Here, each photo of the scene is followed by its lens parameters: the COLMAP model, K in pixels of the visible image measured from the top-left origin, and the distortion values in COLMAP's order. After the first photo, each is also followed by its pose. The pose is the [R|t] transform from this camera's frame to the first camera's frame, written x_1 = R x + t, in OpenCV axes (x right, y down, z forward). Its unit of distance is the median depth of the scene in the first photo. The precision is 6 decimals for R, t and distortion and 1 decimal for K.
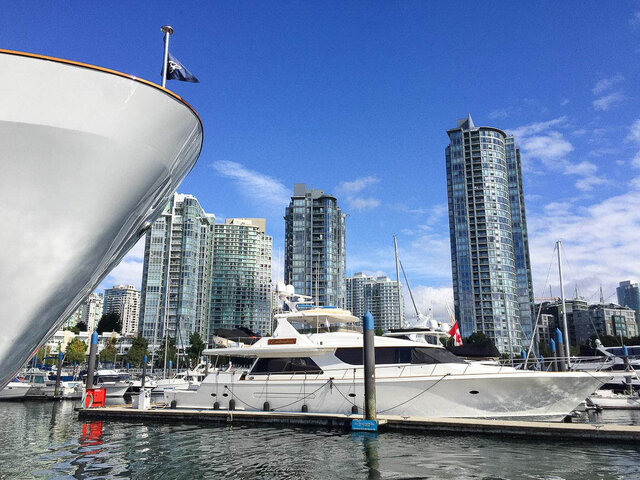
lens RADIAL K [[640.4, 0, 320.0], [0, 640.4, 240.0], [0, 0, 1]] dist [0.004901, 0.001409]
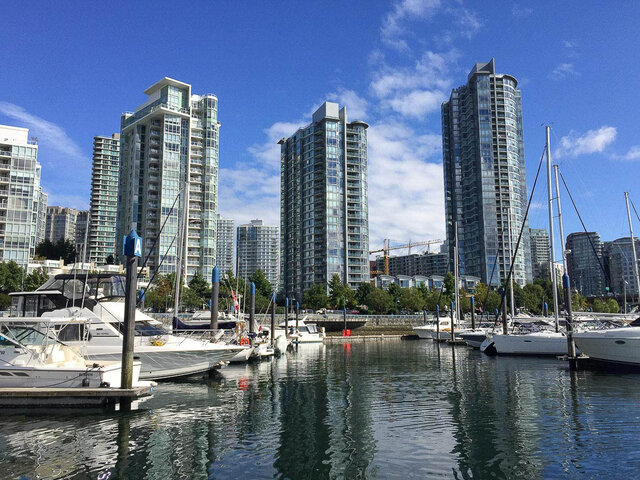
lens RADIAL K [[640.4, 0, 320.0], [0, 640.4, 240.0], [0, 0, 1]] dist [0.004901, 0.001409]
pose [[0.886963, 0.063809, 0.457410, -0.433705], [-0.098171, 0.993825, 0.051724, 0.051762], [-0.451285, -0.090781, 0.887750, 0.238391]]
